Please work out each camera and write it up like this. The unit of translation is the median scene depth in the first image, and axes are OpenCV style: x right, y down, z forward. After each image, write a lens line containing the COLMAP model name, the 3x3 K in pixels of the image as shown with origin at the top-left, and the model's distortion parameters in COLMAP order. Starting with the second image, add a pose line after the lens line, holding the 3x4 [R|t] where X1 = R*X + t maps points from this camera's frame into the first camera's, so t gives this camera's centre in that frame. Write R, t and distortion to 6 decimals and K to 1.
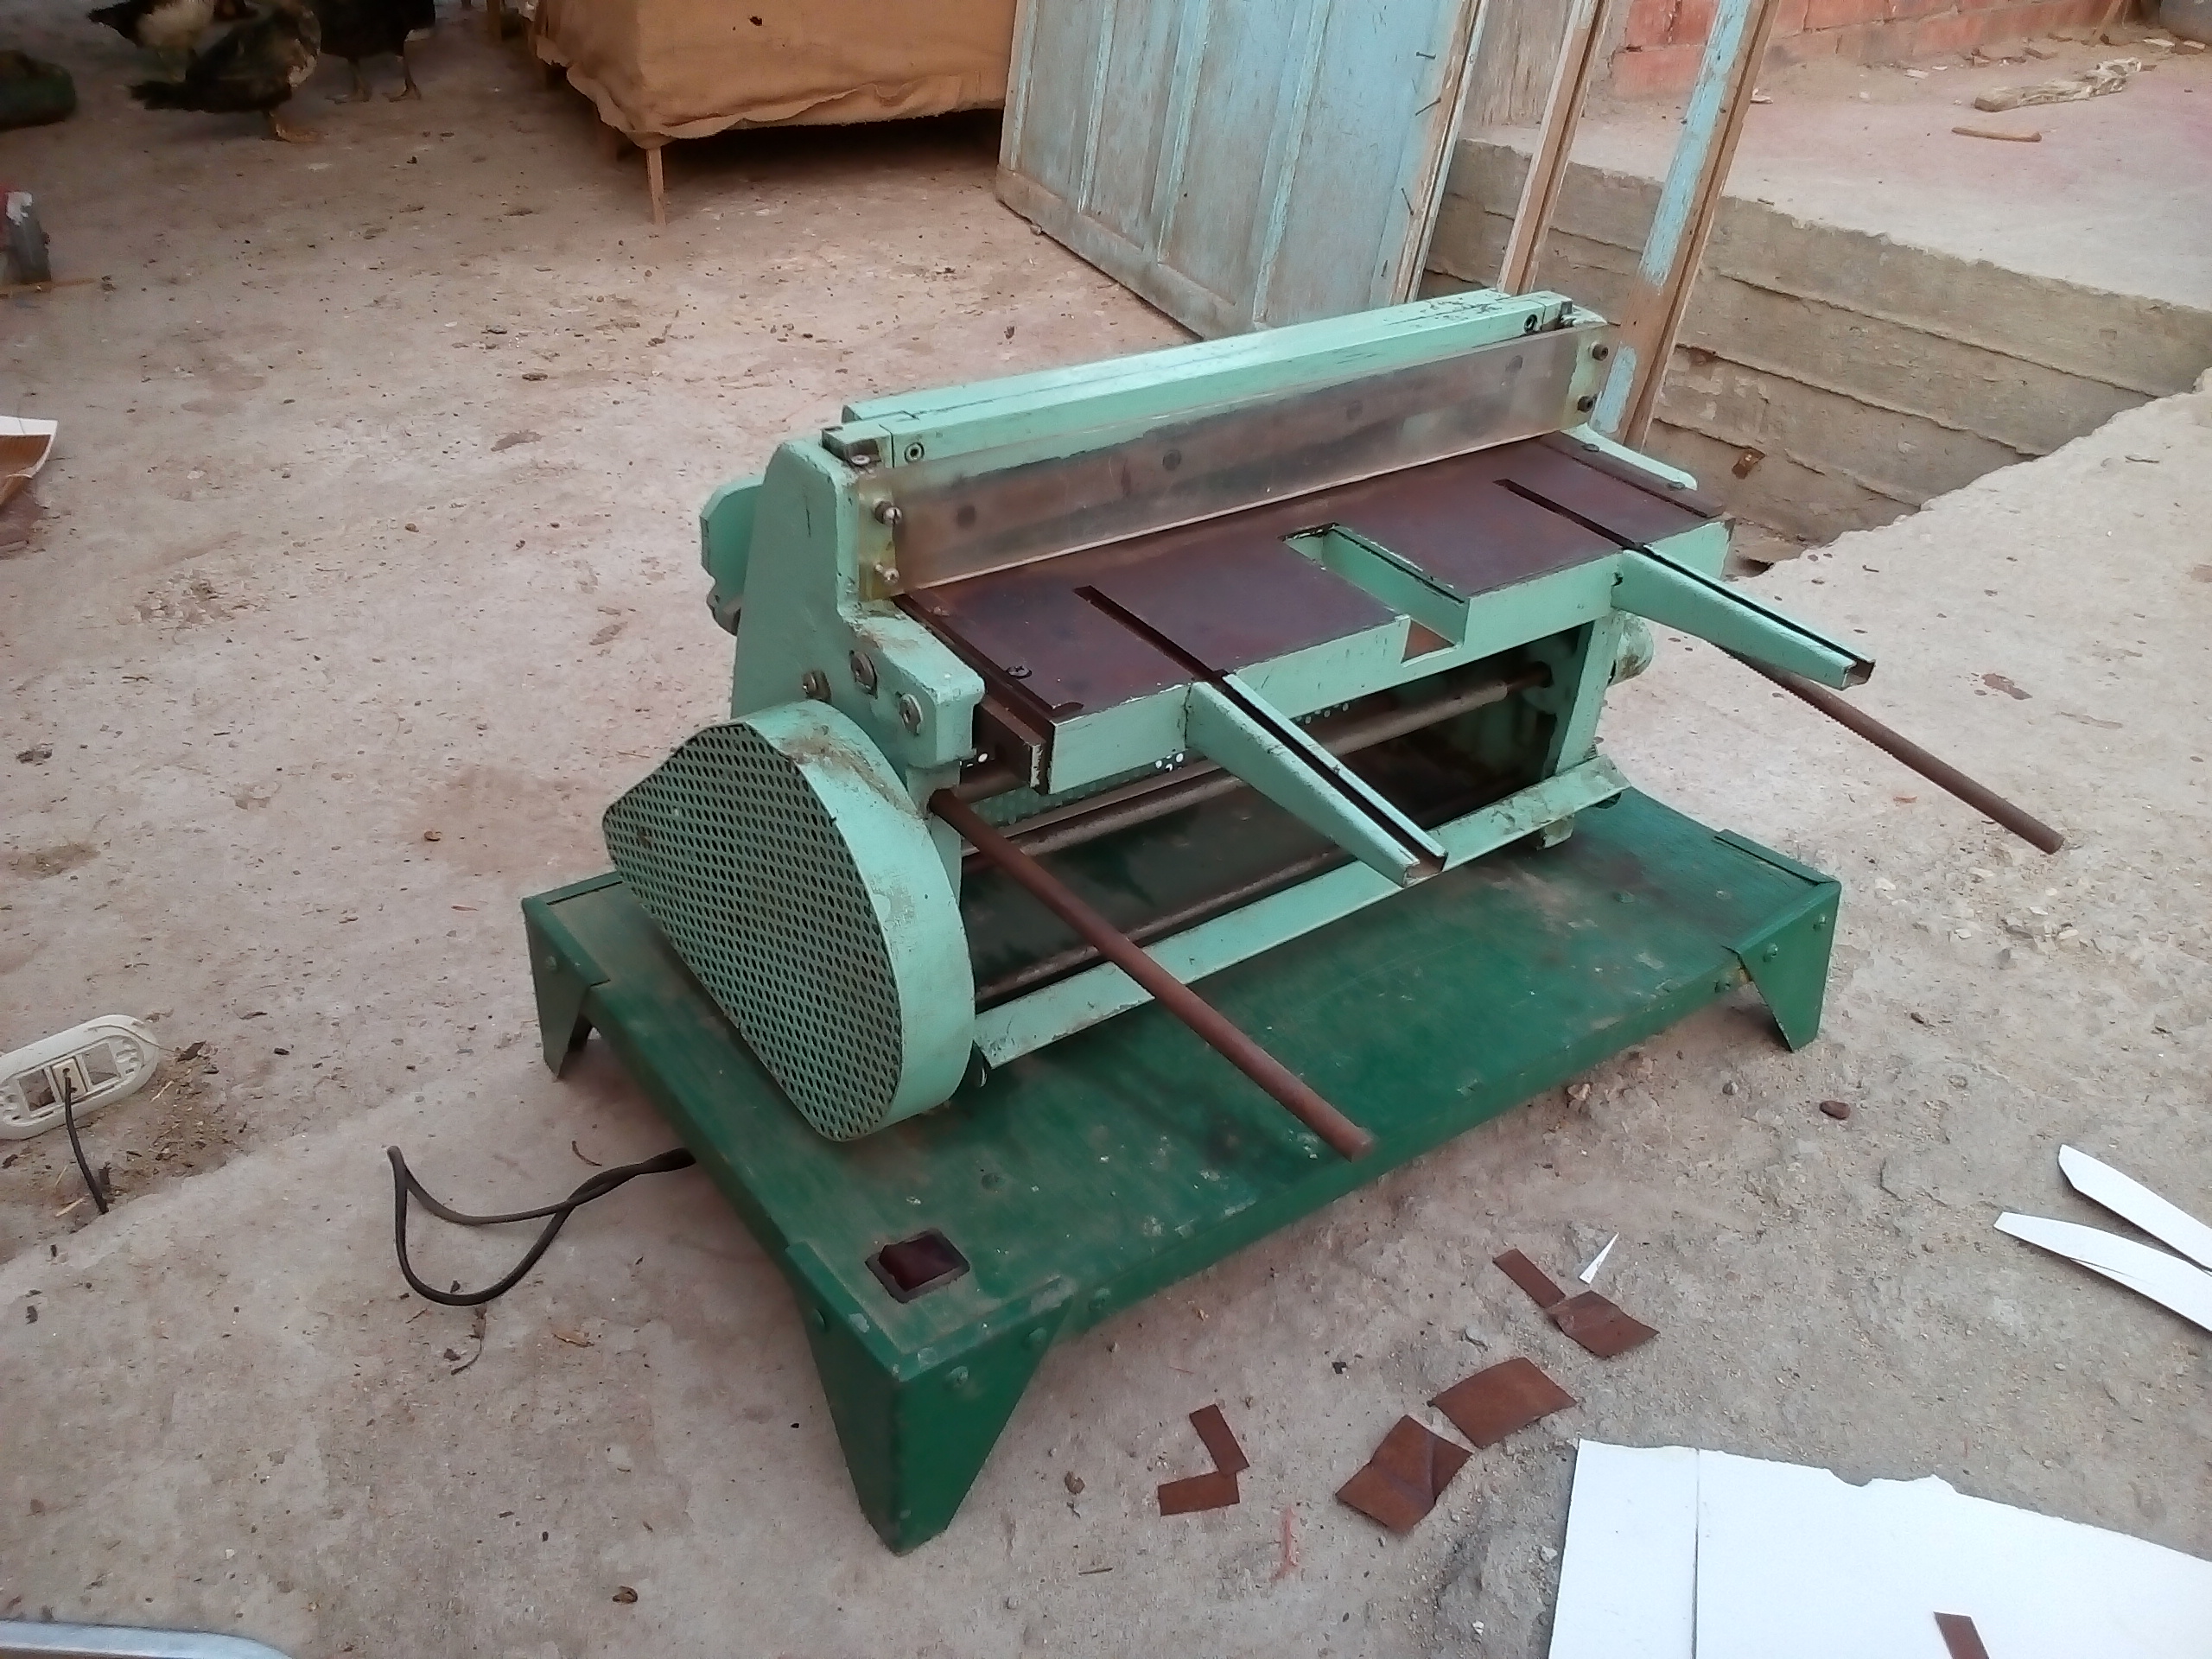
lens RADIAL K [[1779.0, 0, 1106.0], [0, 1779.0, 829.5], [0, 0, 1]] dist [0.091037, -0.168619]
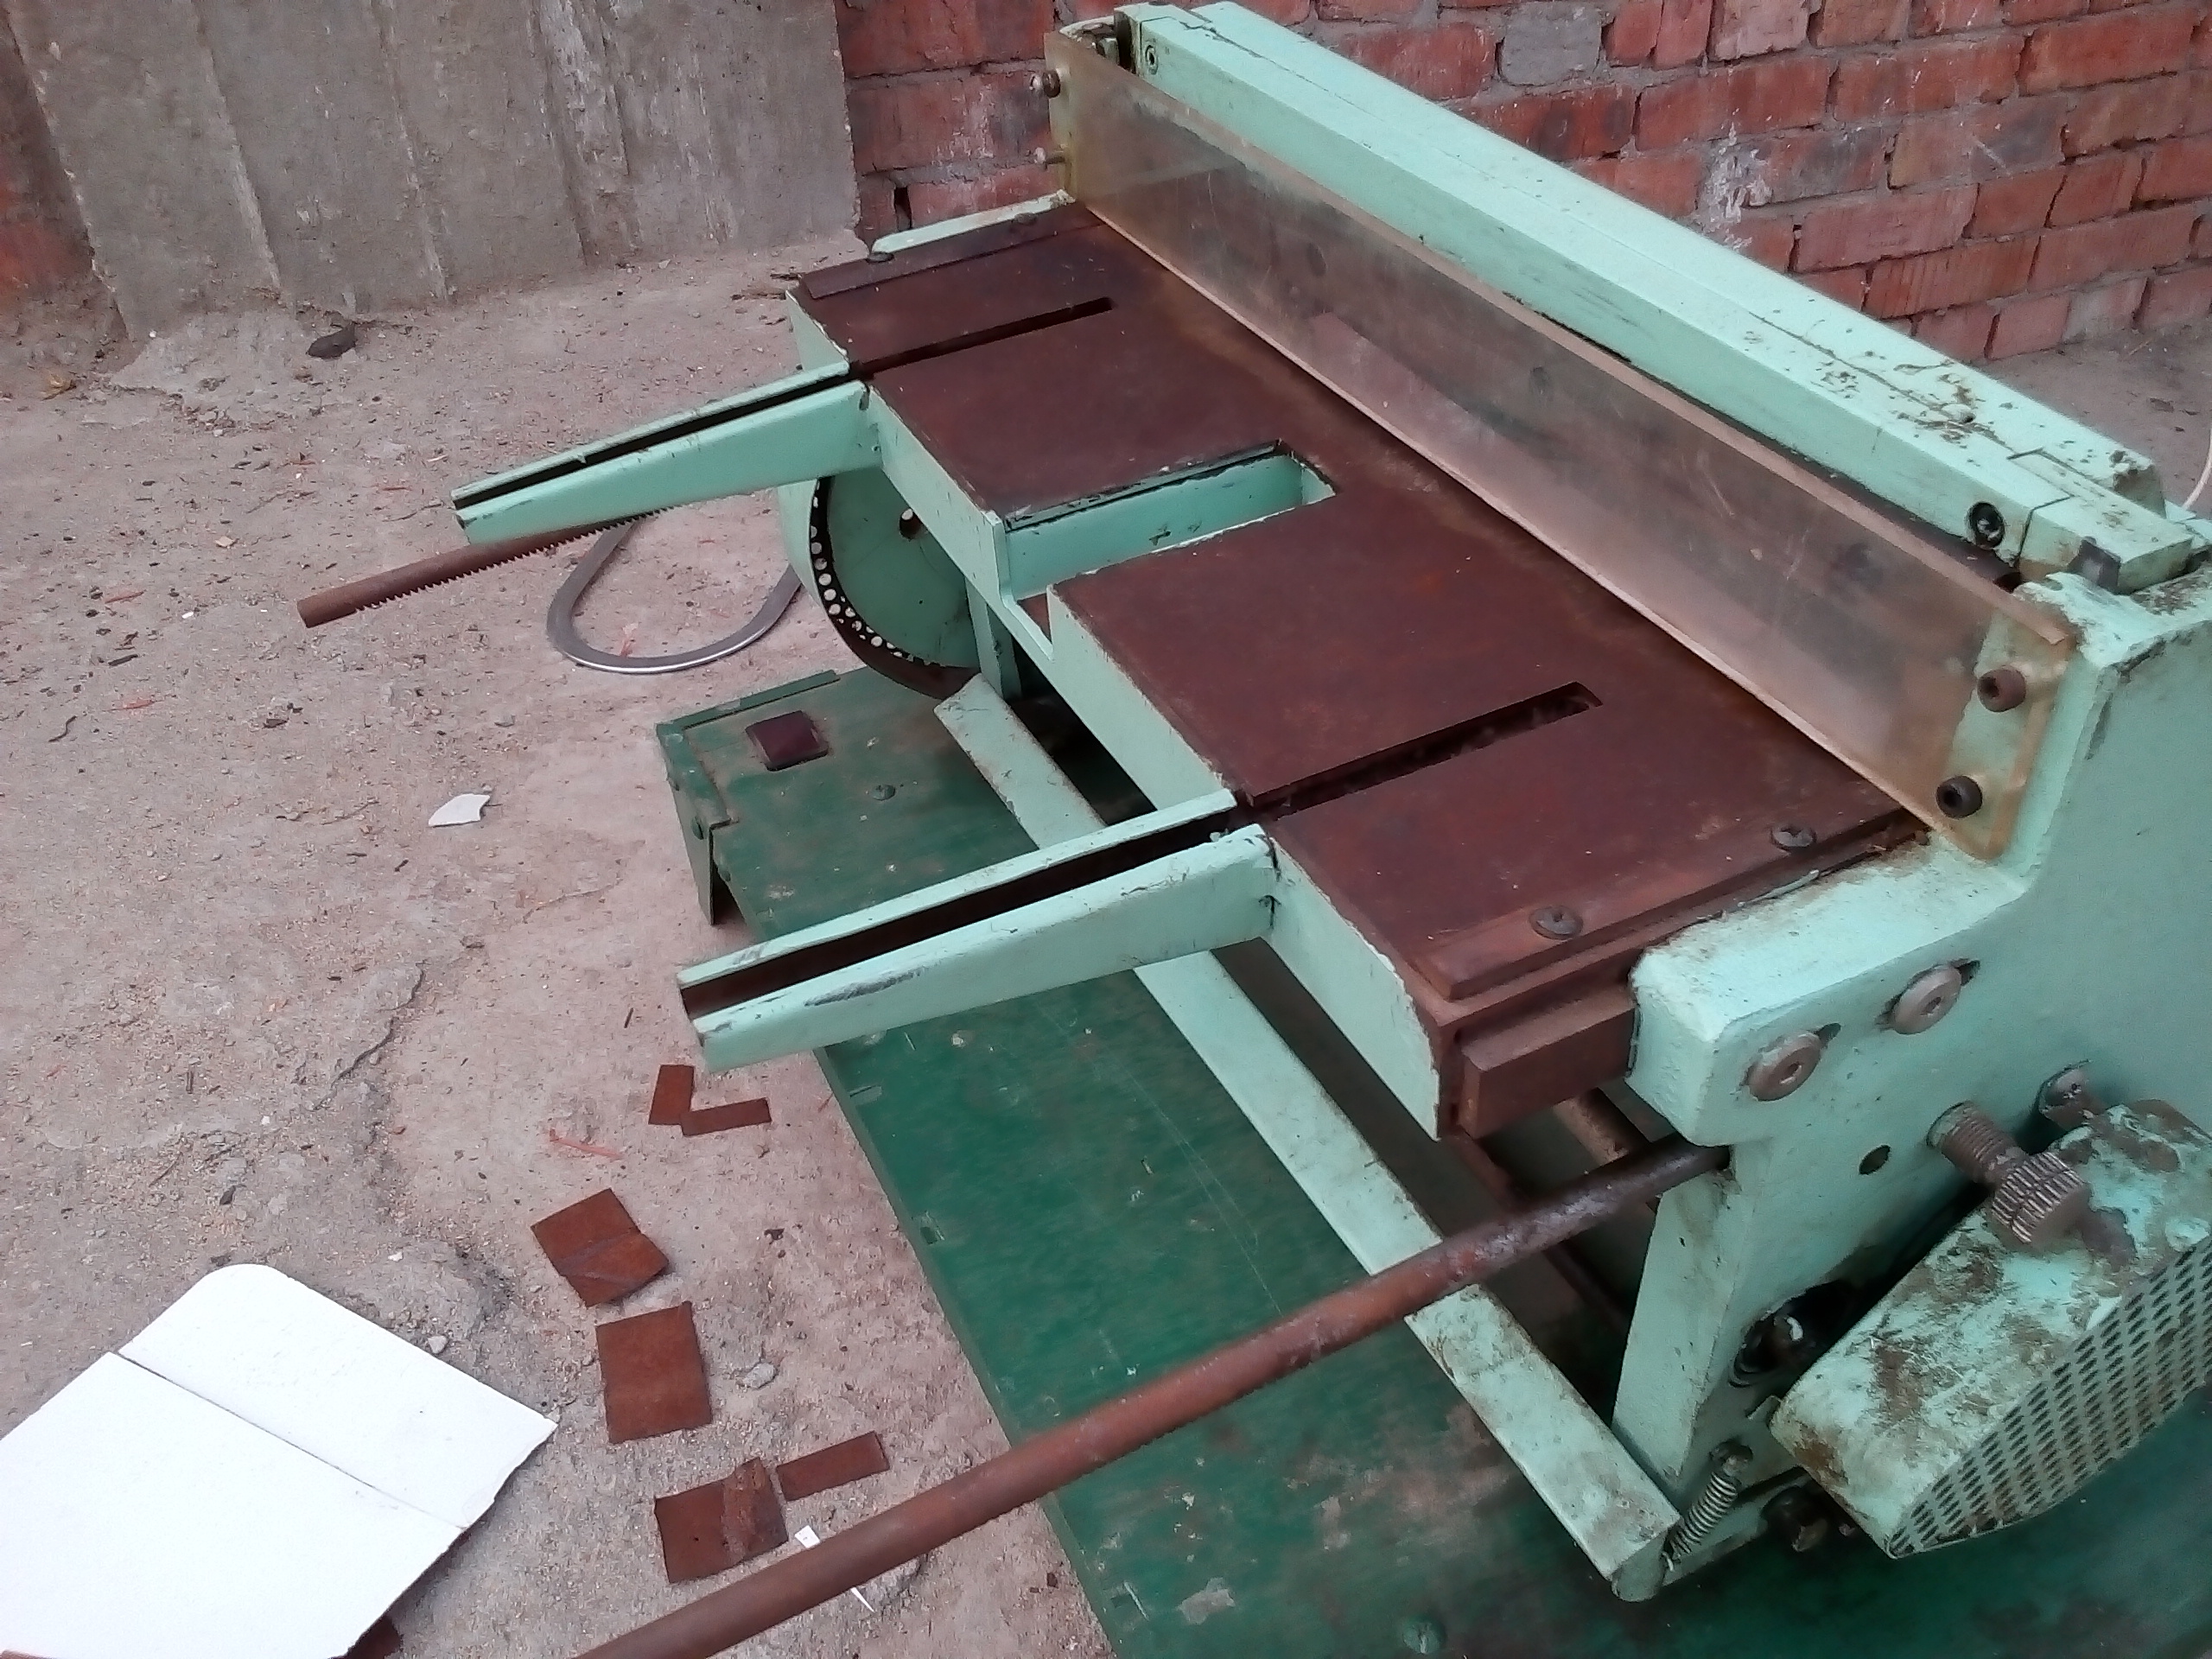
lens RADIAL K [[1779.0, 0, 1106.0], [0, 1779.0, 829.5], [0, 0, 1]] dist [0.091037, -0.168619]
pose [[-0.160394, 0.600867, -0.783092, 0.685180], [-0.510959, 0.628246, 0.586709, -0.418988], [0.844509, 0.494232, 0.206251, 0.899051]]
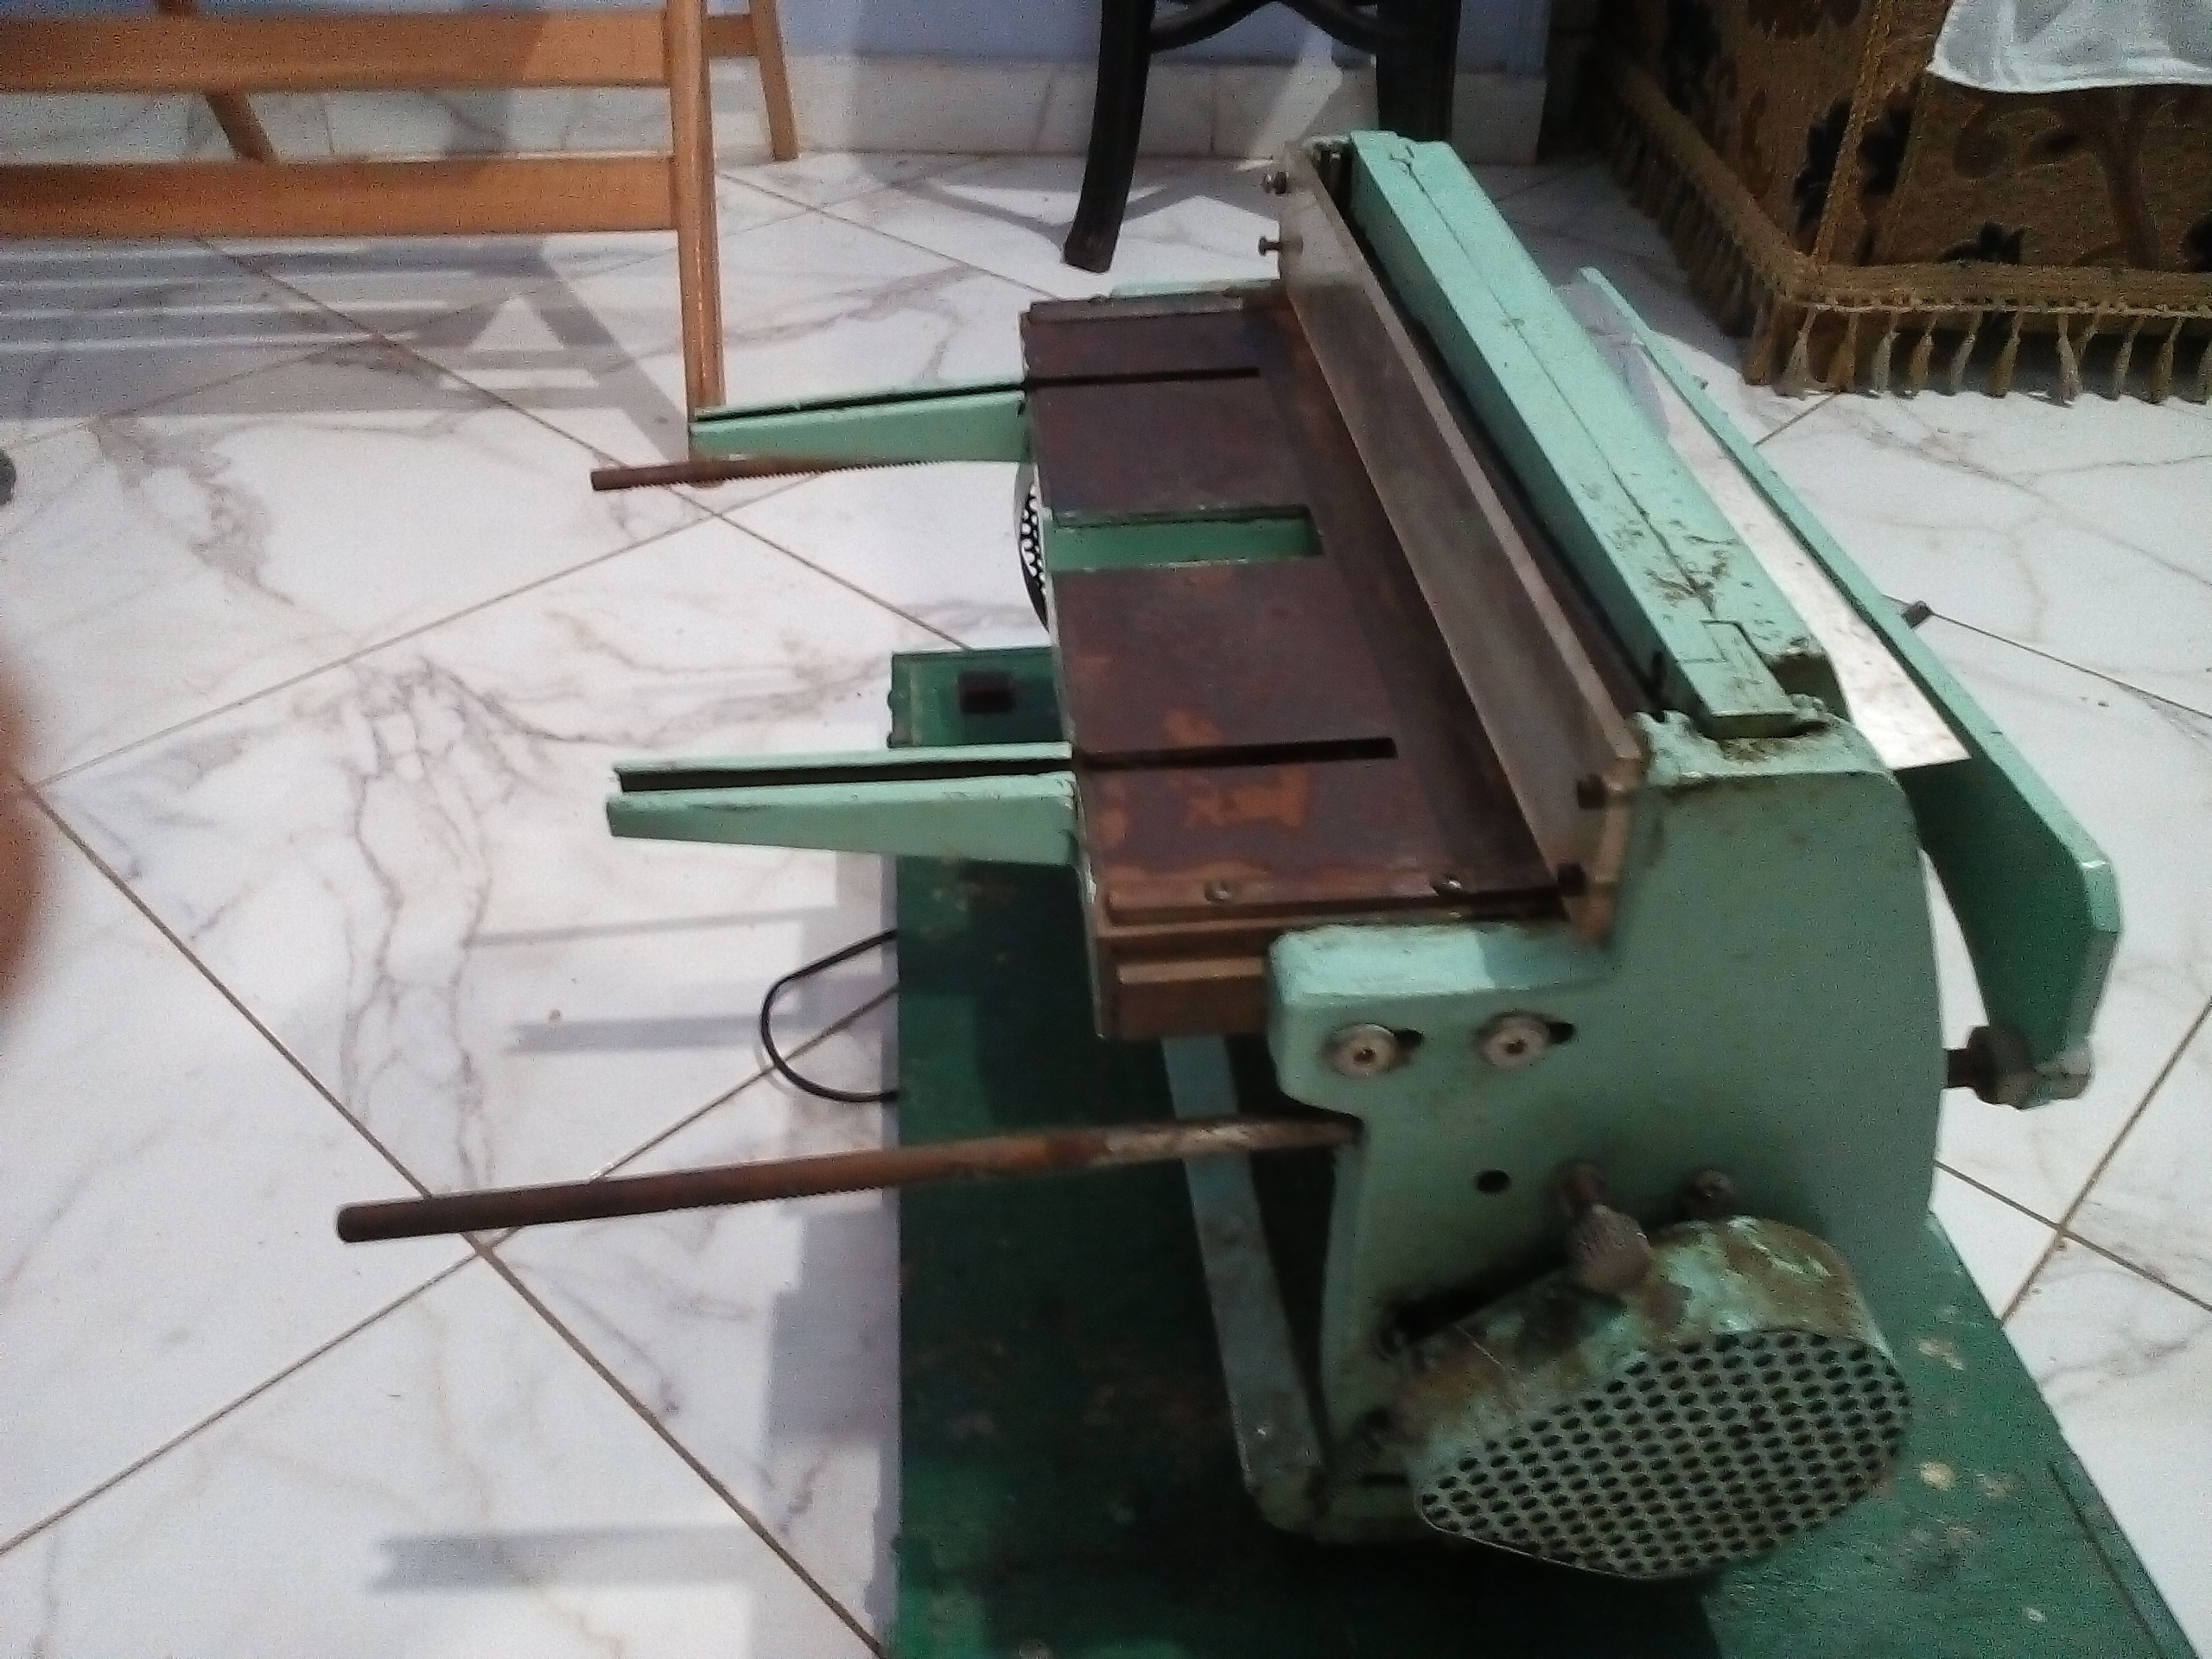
lens RADIAL K [[1779.0, 0, 1106.0], [0, 1779.0, 829.5], [0, 0, 1]] dist [0.091037, -0.168619]
pose [[-0.492201, 0.487700, -0.721032, 0.740785], [-0.510752, 0.508942, 0.692900, -0.569987], [0.704891, 0.709315, -0.001408, 1.049840]]
